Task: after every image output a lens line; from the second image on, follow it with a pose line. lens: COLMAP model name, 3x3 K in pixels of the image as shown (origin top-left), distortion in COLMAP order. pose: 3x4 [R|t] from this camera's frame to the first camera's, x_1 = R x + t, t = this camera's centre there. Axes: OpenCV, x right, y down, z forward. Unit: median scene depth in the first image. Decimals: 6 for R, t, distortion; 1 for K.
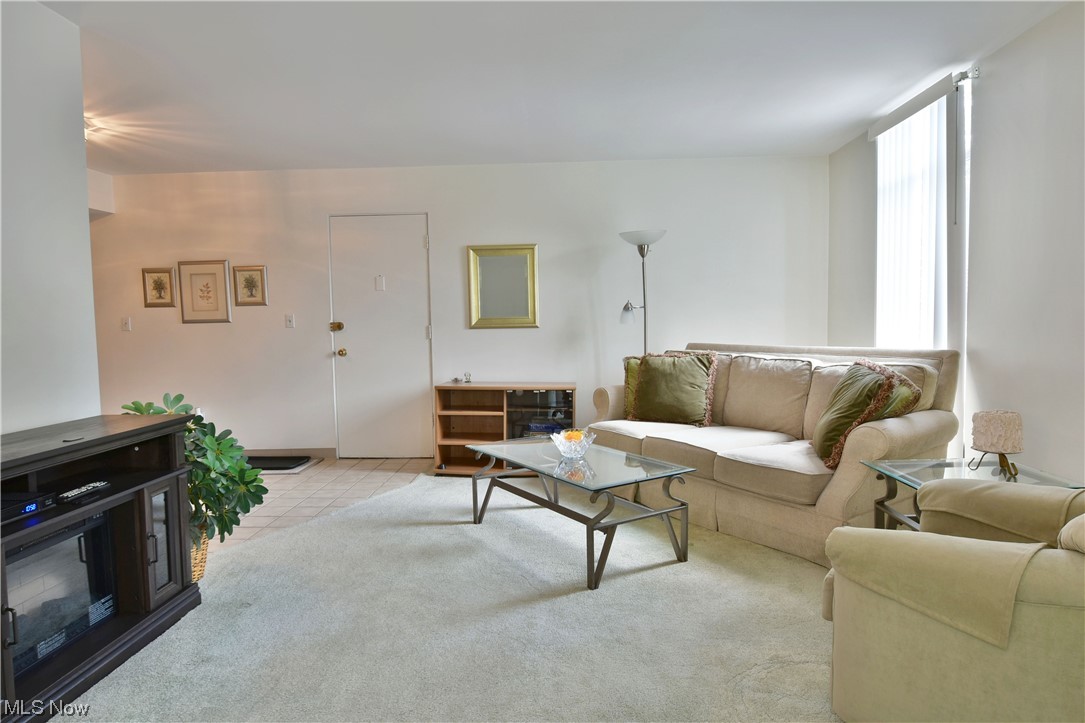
lens RADIAL K [[676.6, 0, 537.5], [0, 676.6, 384.8], [0, 0, 1]] dist [-0.011281, -0.002238]
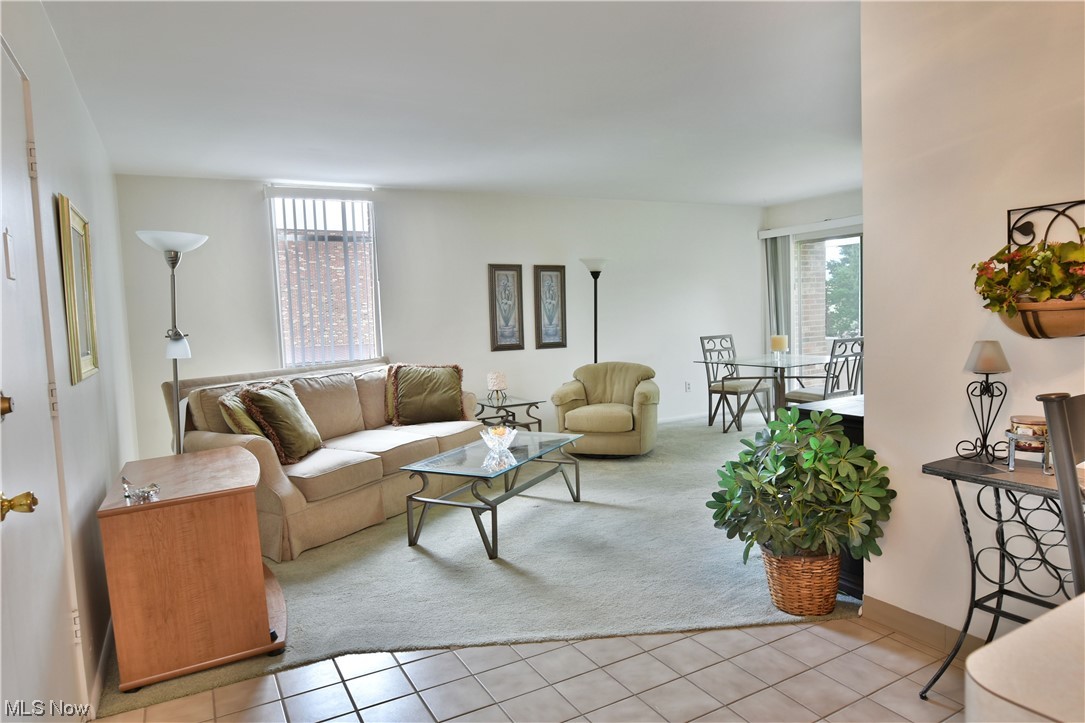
lens RADIAL K [[665.0, 0, 542.5], [0, 665.0, 361.5], [0, 0, 1]] dist [-0.008634, -0.005793]
pose [[-0.526655, -0.023284, 0.849760, -0.627961], [0.127747, 0.986105, 0.106194, -0.105402], [-0.840425, 0.164482, -0.516363, 0.978198]]
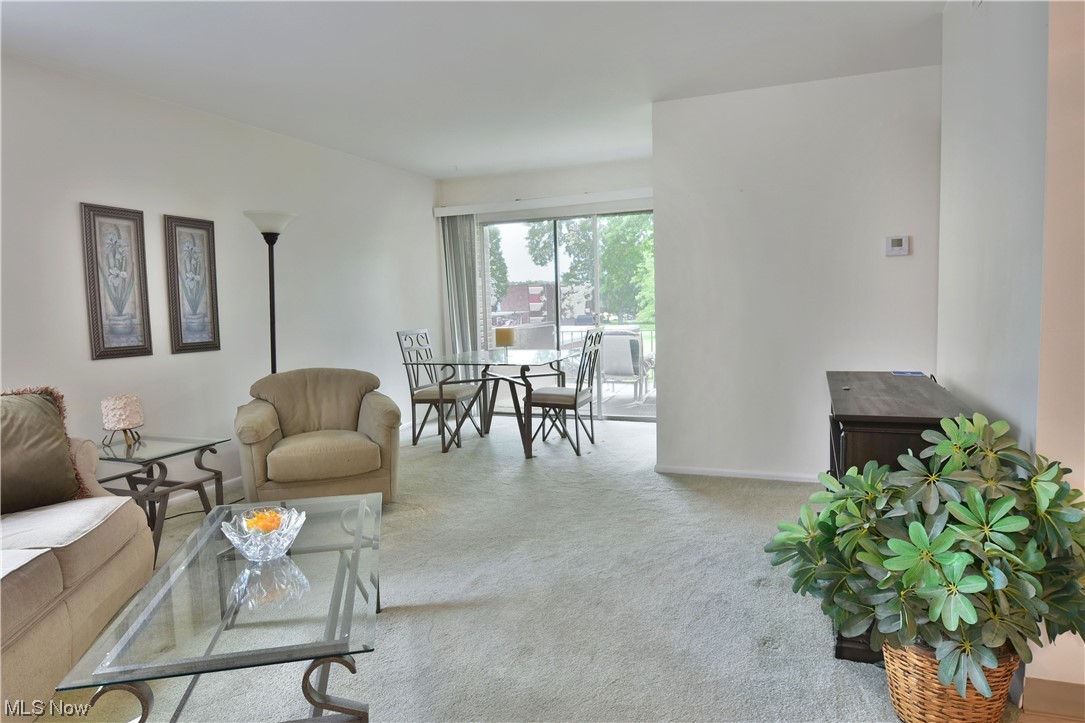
lens RADIAL K [[665.0, 0, 542.5], [0, 665.0, 361.5], [0, 0, 1]] dist [-0.008634, -0.005793]
pose [[-0.944864, 0.015531, 0.327095, -0.225965], [0.075300, 0.982412, 0.170870, -0.086996], [-0.318689, 0.186079, -0.929415, 0.912208]]
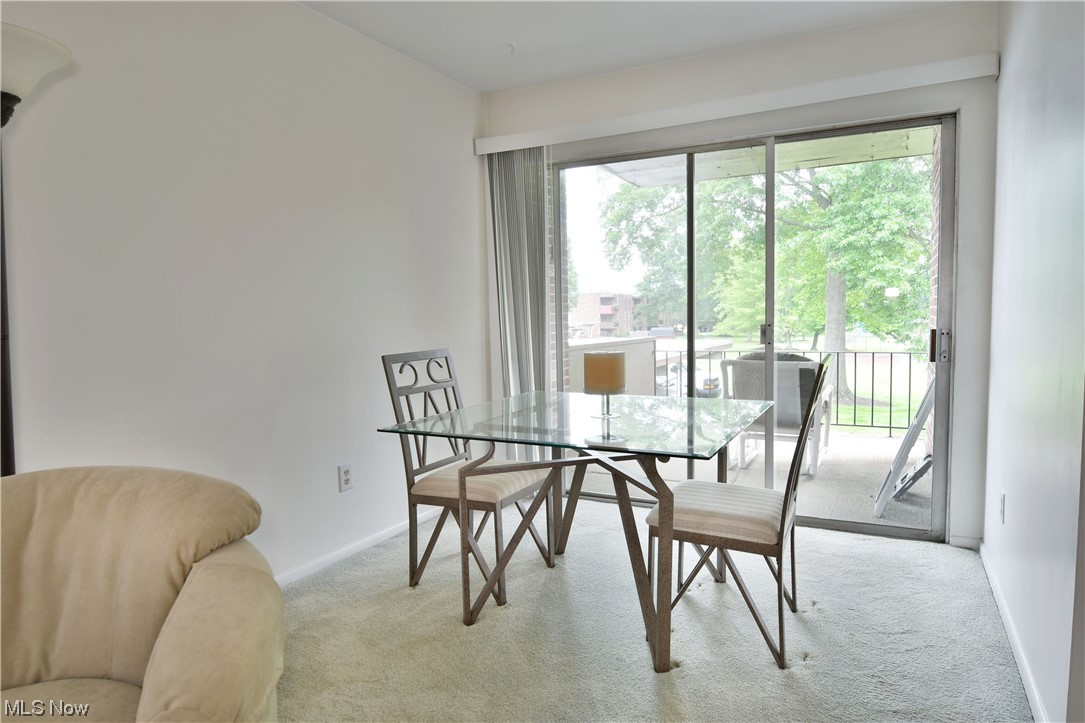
lens RADIAL K [[665.0, 0, 542.5], [0, 665.0, 361.5], [0, 0, 1]] dist [-0.008634, -0.005793]
pose [[-0.905242, 0.004721, 0.424871, -0.011992], [0.074265, 0.986304, 0.147271, -0.036561], [-0.418357, 0.164869, -0.893194, 0.440714]]
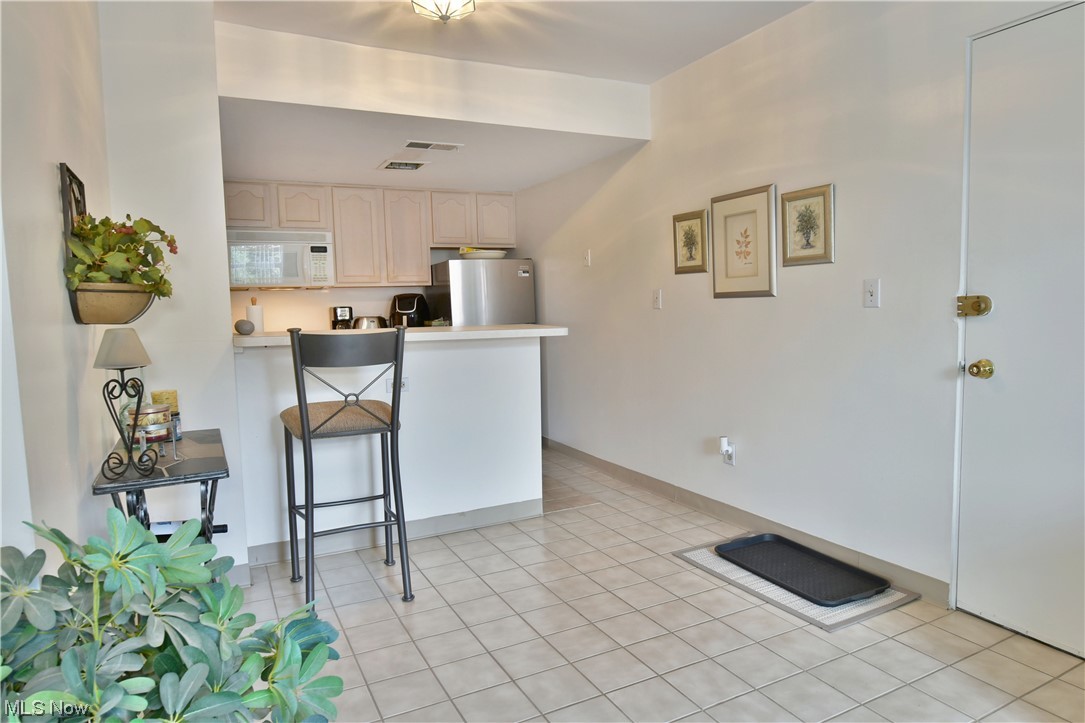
lens RADIAL K [[665.0, 0, 542.5], [0, 665.0, 361.5], [0, 0, 1]] dist [-0.008634, -0.005793]
pose [[0.496992, 0.080553, -0.864008, -0.074834], [-0.065723, 0.996316, 0.055083, -0.058571], [0.865263, 0.029409, 0.500455, 0.582027]]
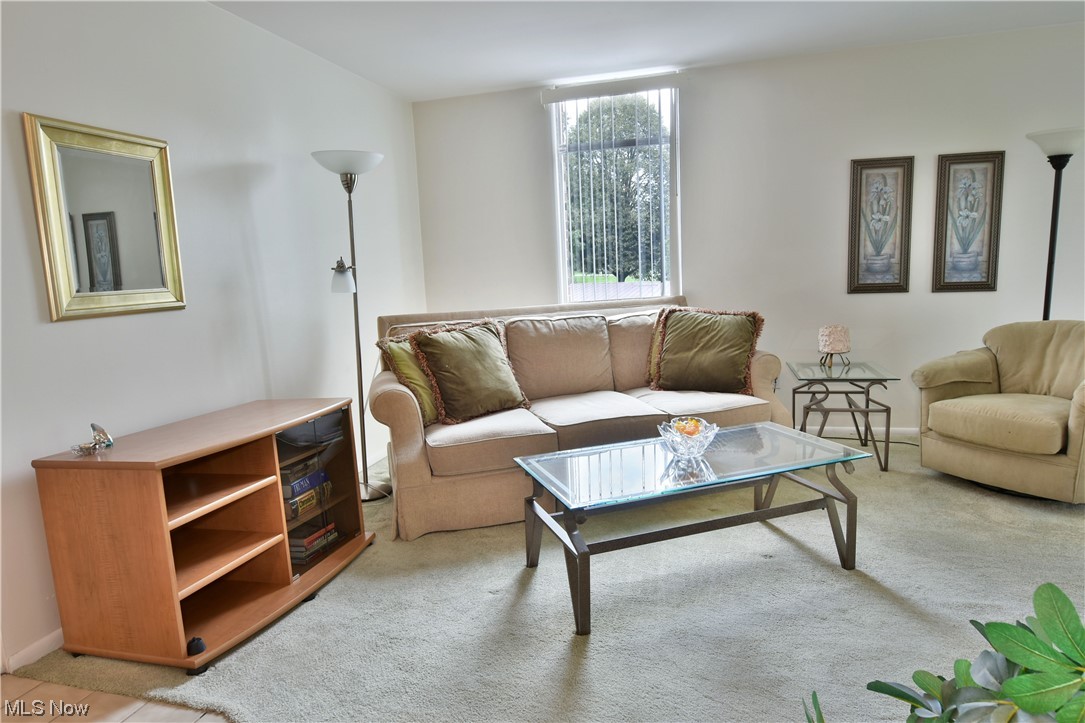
lens RADIAL K [[665.0, 0, 542.5], [0, 665.0, 361.5], [0, 0, 1]] dist [-0.008634, -0.005793]
pose [[0.208681, -0.130912, 0.969182, -0.434466], [0.133514, 0.985536, 0.104373, -0.061771], [-0.968827, 0.107619, 0.223141, 0.636591]]
